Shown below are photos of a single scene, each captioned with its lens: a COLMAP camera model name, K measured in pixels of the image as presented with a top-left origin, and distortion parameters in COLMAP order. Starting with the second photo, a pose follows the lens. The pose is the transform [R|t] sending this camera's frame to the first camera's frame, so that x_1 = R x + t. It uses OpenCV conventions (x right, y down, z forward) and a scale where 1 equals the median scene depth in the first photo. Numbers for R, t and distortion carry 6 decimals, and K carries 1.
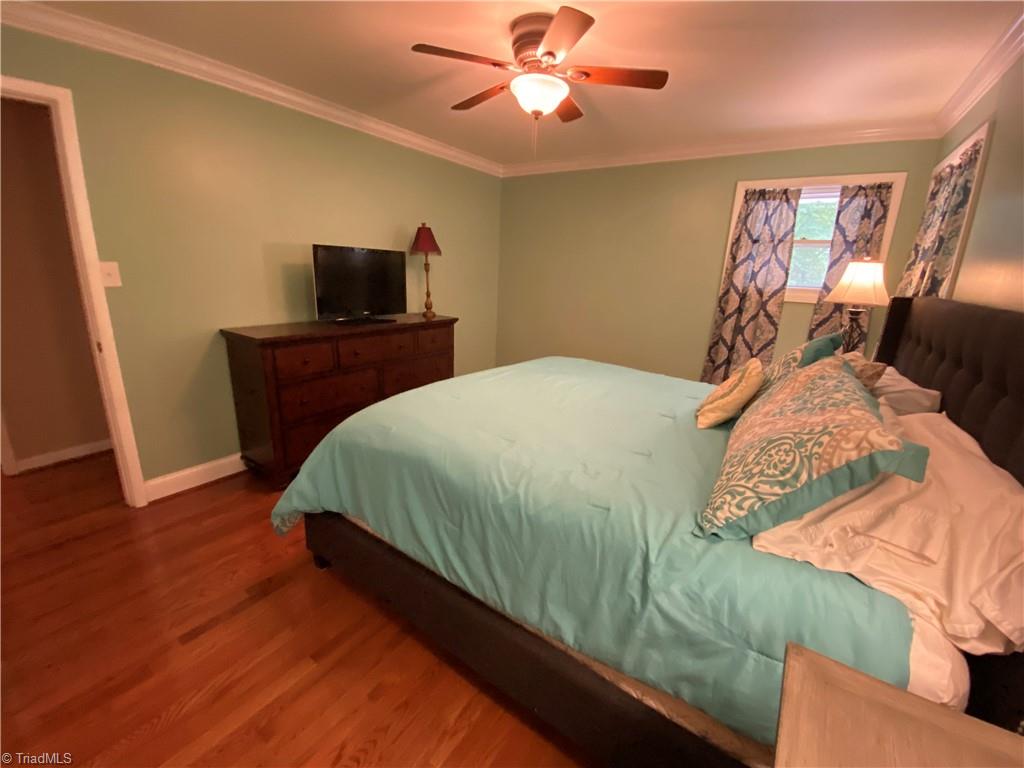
lens RADIAL K [[413.5, 0, 510.2], [0, 413.5, 380.1], [0, 0, 1]] dist [0.002859, -0.013713]
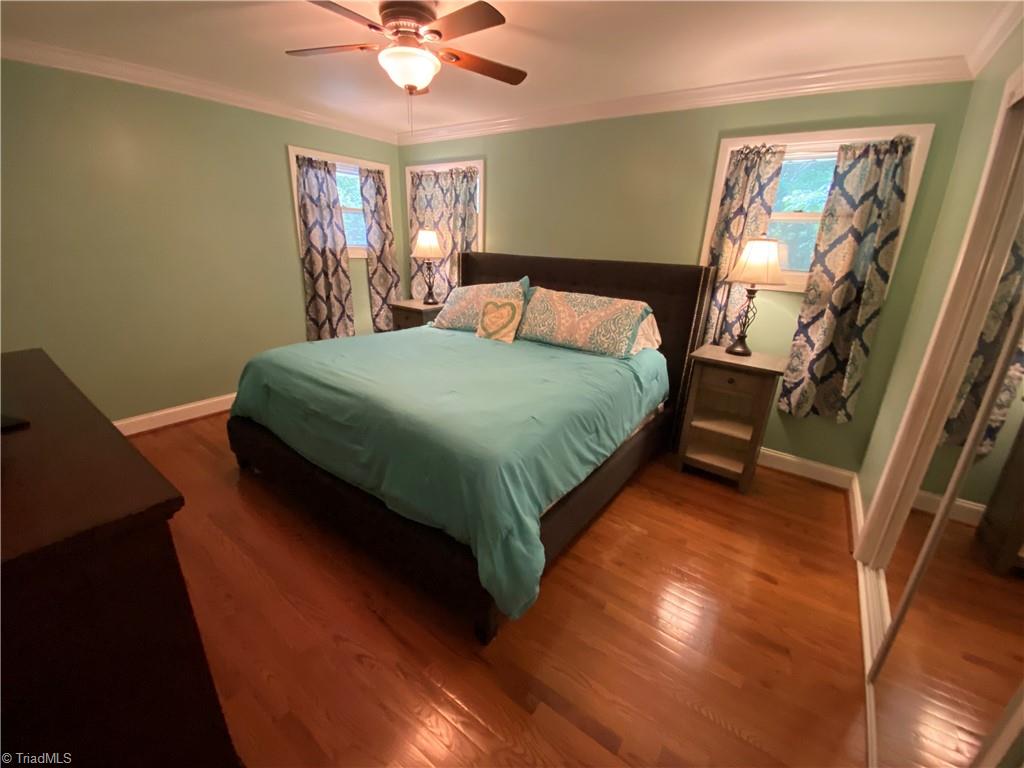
lens RADIAL K [[413.5, 0, 510.2], [0, 413.5, 380.1], [0, 0, 1]] dist [0.002859, -0.013713]
pose [[0.040526, -0.354793, 0.934066, -0.629516], [0.223687, 0.914328, 0.337591, -0.169652], [-0.973818, 0.195257, 0.116417, 0.462106]]
